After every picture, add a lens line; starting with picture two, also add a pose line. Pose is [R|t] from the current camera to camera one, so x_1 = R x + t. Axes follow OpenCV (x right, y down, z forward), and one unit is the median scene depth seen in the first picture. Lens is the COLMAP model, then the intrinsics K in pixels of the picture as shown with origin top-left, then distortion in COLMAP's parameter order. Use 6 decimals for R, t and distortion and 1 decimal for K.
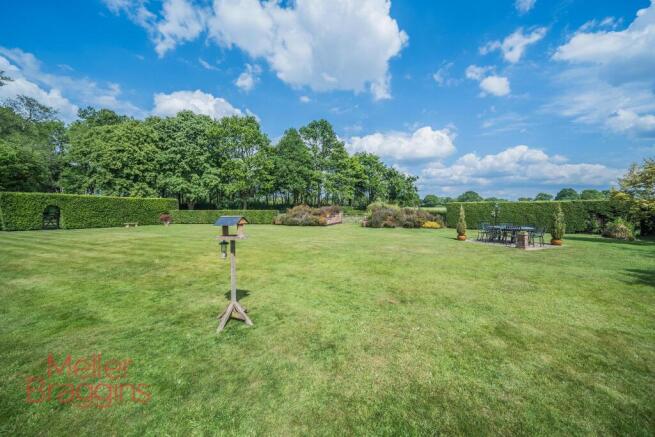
lens RADIAL K [[230.1, 0, 331.1], [0, 230.1, 217.5], [0, 0, 1]] dist [-0.016900, 0.000027]
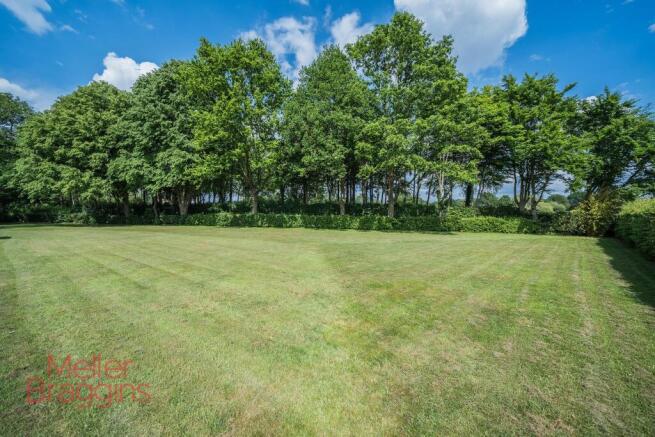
lens RADIAL K [[230.1, 0, 331.1], [0, 230.1, 217.5], [0, 0, 1]] dist [-0.016900, 0.000027]
pose [[0.894641, 0.013604, -0.446578, 0.062389], [-0.023750, 0.999571, -0.017130, -0.022727], [0.446153, 0.025931, 0.894581, 0.709584]]
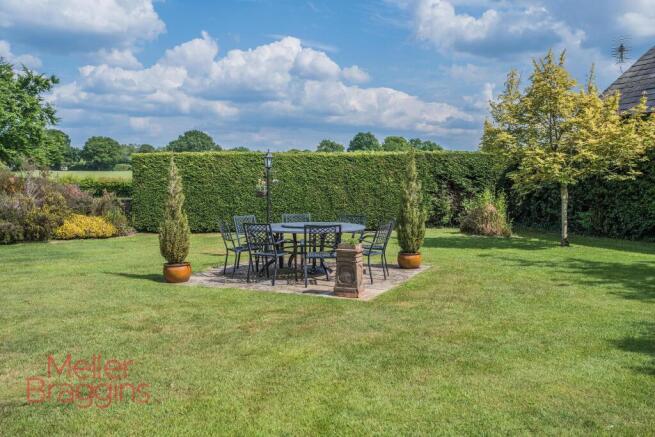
lens RADIAL K [[630.3, 0, 327.5], [0, 630.3, 218.5], [0, 0, 1]] dist [-0.044784, 0.156754]
pose [[0.731213, -0.053251, 0.680067, 0.051054], [0.032075, 0.998530, 0.043700, -0.002157], [-0.681394, -0.010141, 0.731846, 0.085909]]
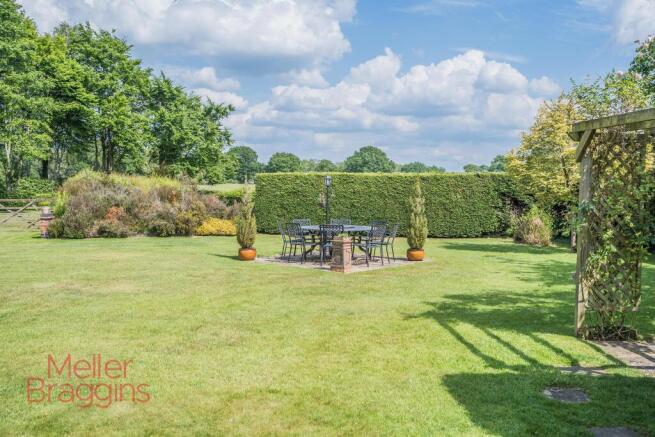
lens RADIAL K [[630.3, 0, 327.5], [0, 630.3, 218.5], [0, 0, 1]] dist [-0.044784, 0.156754]
pose [[0.891374, -0.017573, 0.452927, 0.047163], [0.012548, 0.999822, 0.014098, 0.001376], [-0.453094, -0.006883, 0.891436, -0.042292]]
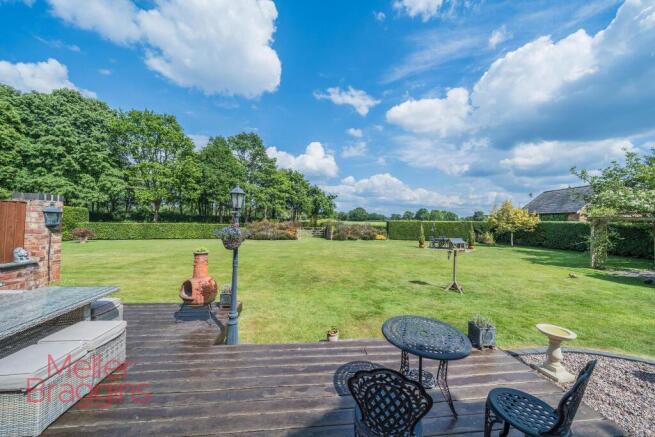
lens RADIAL K [[224.2, 0, 329.5], [0, 224.2, 218.6], [0, 0, 1]] dist [0.000226, -0.000034]
pose [[0.909578, 0.020698, 0.415017, -0.169871], [-0.001055, 0.998871, -0.047503, -0.006320], [-0.415531, 0.042770, 0.908573, -0.023773]]
